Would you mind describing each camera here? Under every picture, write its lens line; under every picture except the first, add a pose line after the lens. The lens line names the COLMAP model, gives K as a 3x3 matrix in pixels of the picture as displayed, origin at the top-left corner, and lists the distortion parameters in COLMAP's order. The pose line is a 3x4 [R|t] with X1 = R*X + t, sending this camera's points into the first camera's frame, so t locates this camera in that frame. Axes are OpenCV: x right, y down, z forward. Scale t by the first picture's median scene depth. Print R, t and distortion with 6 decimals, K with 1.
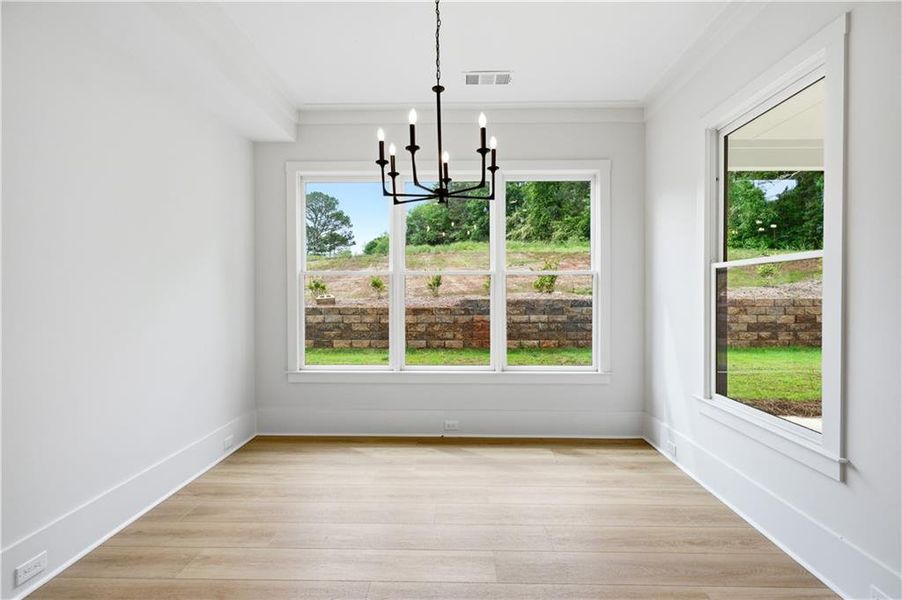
lens RADIAL K [[375.3, 0, 451.1], [0, 375.3, 297.5], [0, 0, 1]] dist [0.003026, 0.000411]
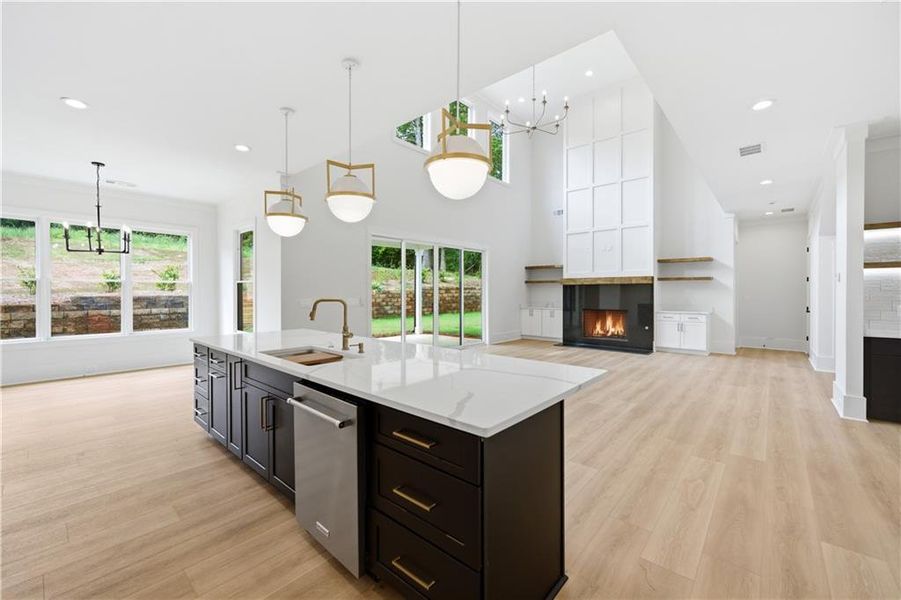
lens RADIAL K [[374.9, 0, 451.2], [0, 374.9, 296.0], [0, 0, 1]] dist [0.003026, 0.000411]
pose [[0.641574, -0.006784, 0.767031, -0.107383], [0.003635, 0.999977, 0.005804, 0.001336], [-0.767052, -0.000936, 0.641584, -0.560418]]
